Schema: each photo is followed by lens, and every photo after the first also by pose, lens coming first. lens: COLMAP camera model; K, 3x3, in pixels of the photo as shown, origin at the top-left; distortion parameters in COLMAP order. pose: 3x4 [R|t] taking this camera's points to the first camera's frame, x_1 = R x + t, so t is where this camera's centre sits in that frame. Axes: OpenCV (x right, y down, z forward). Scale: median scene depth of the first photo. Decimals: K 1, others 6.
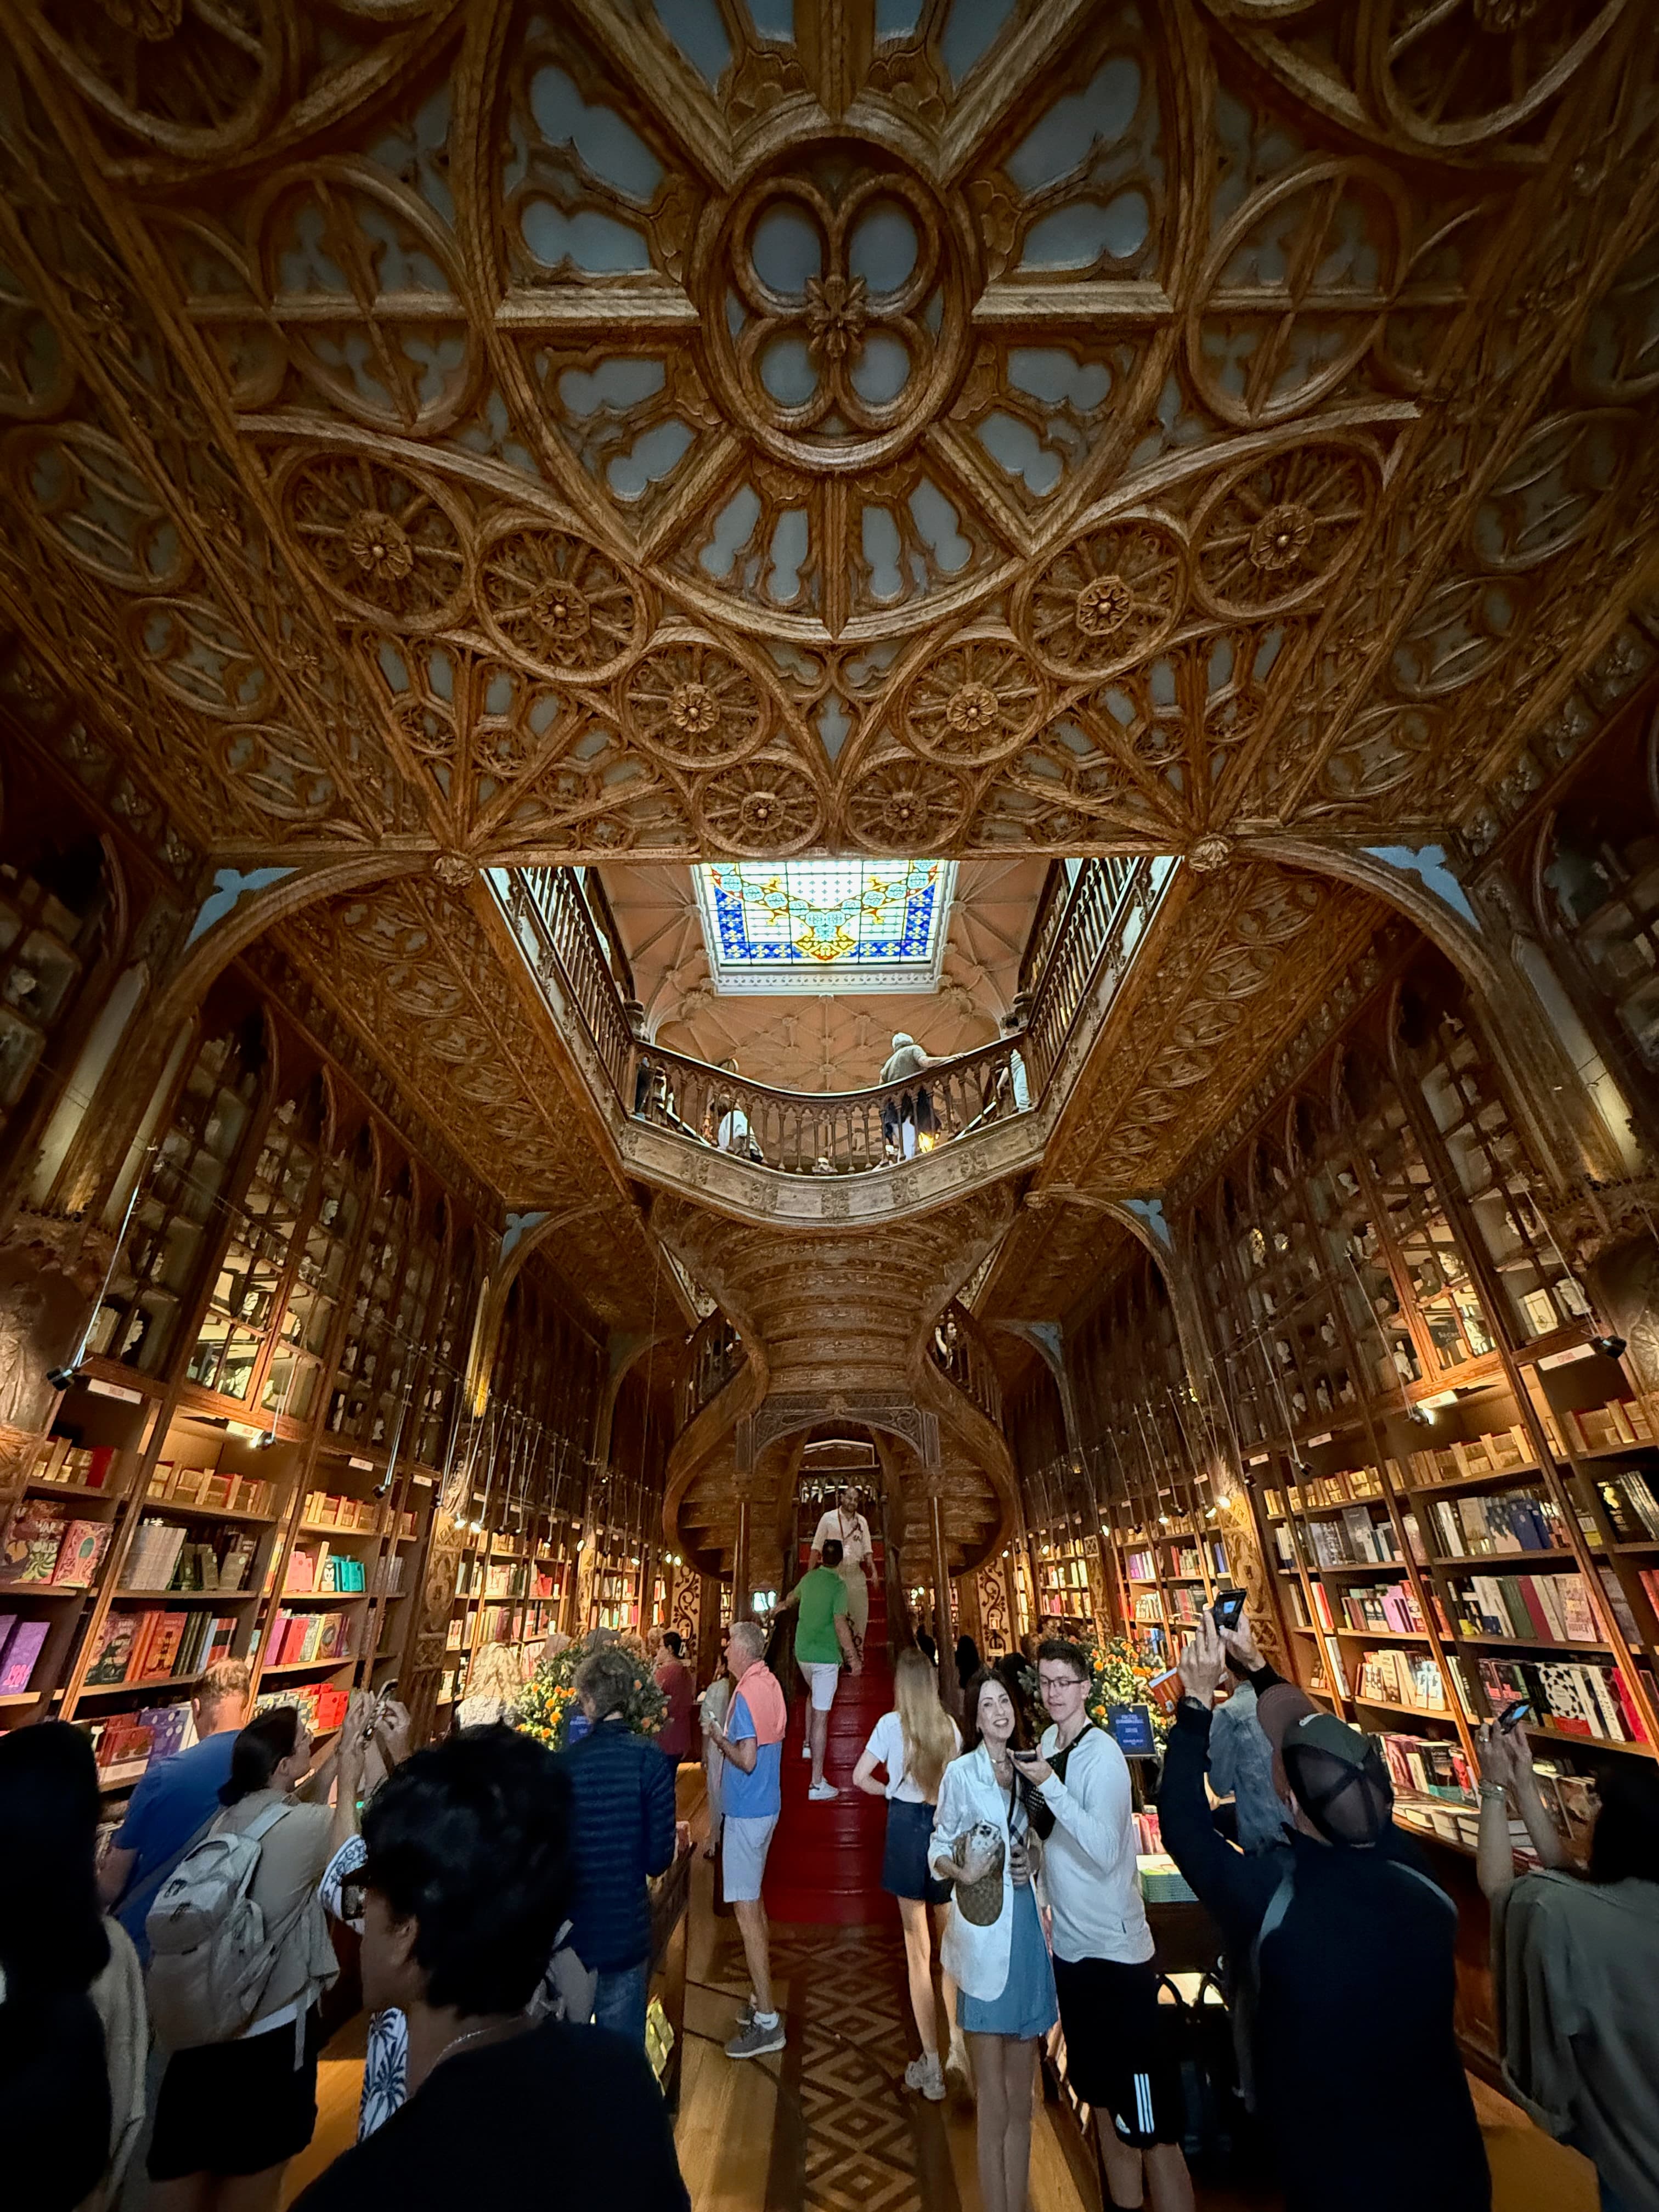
lens RADIAL K [[877.8, 0, 829.0], [0, 877.8, 1103.1], [0, 0, 1]] dist [0.000154, -0.000022]
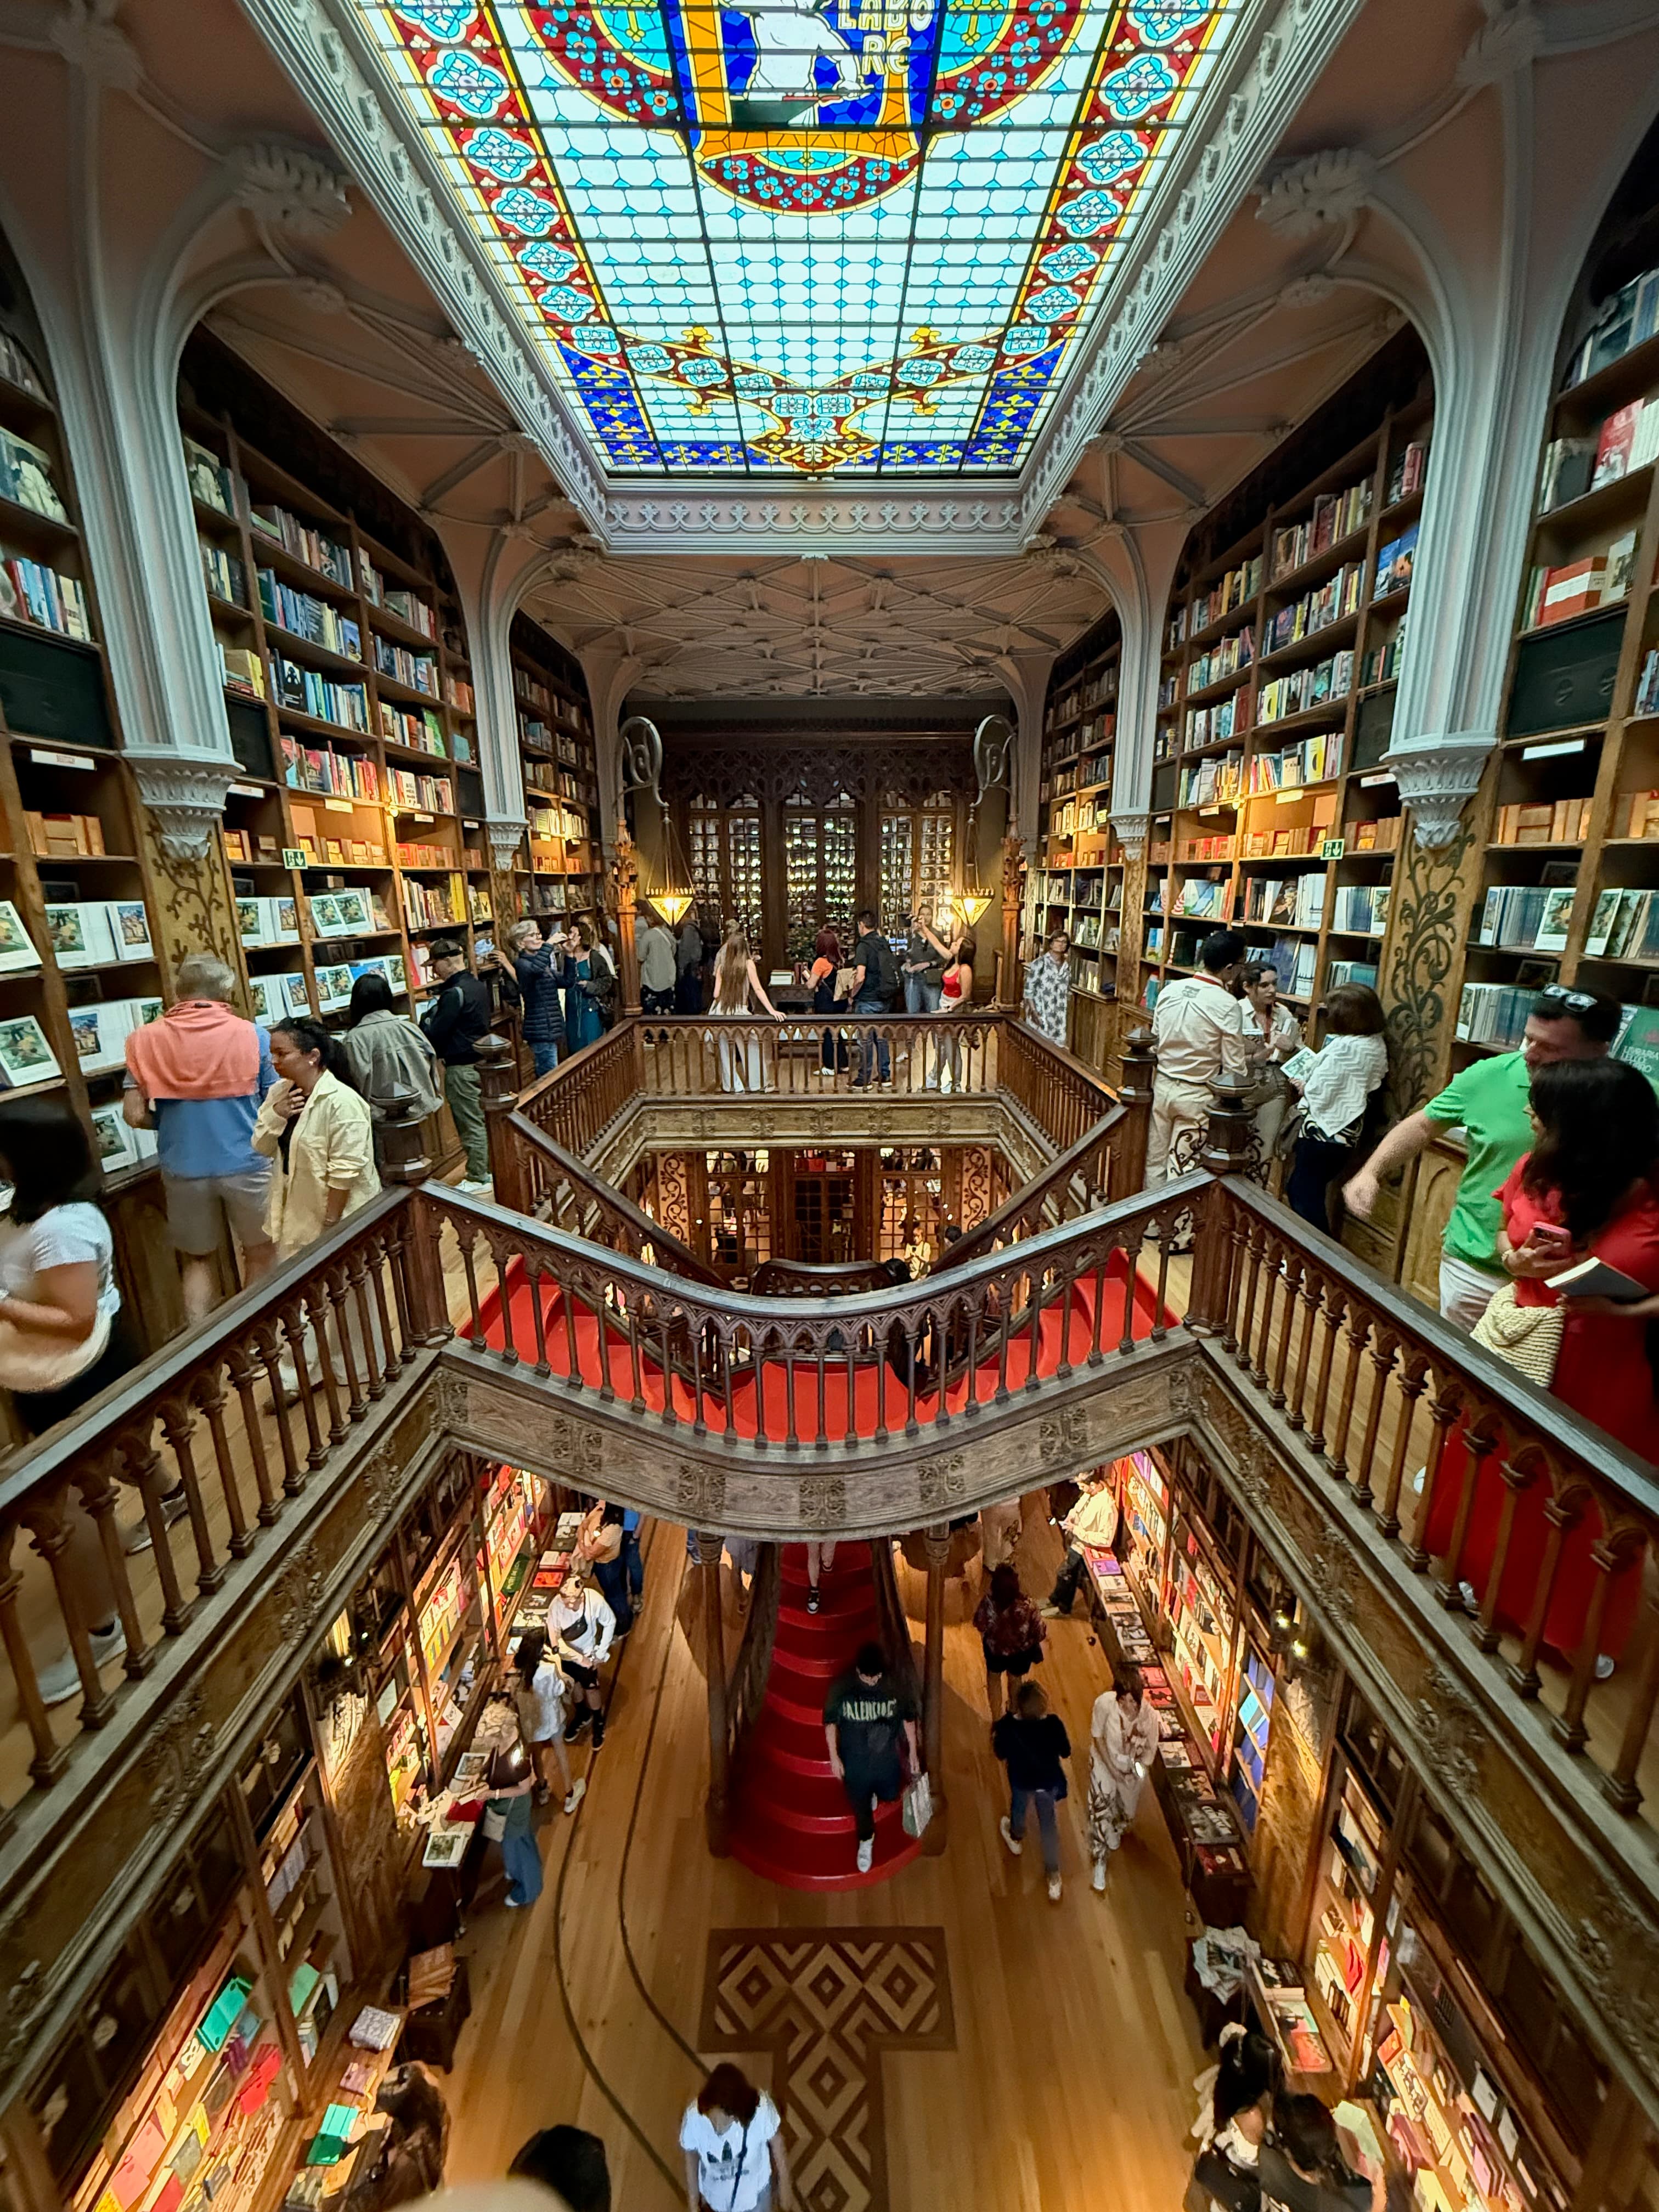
lens RADIAL K [[877.8, 0, 830.4], [0, 877.8, 1103.6], [0, 0, 1]] dist [0.000154, -0.000022]
pose [[0.999834, 0.007967, 0.016368, 0.000428], [-0.017093, 0.720113, 0.693647, -0.263721], [-0.006260, -0.693811, 0.720129, 0.398493]]
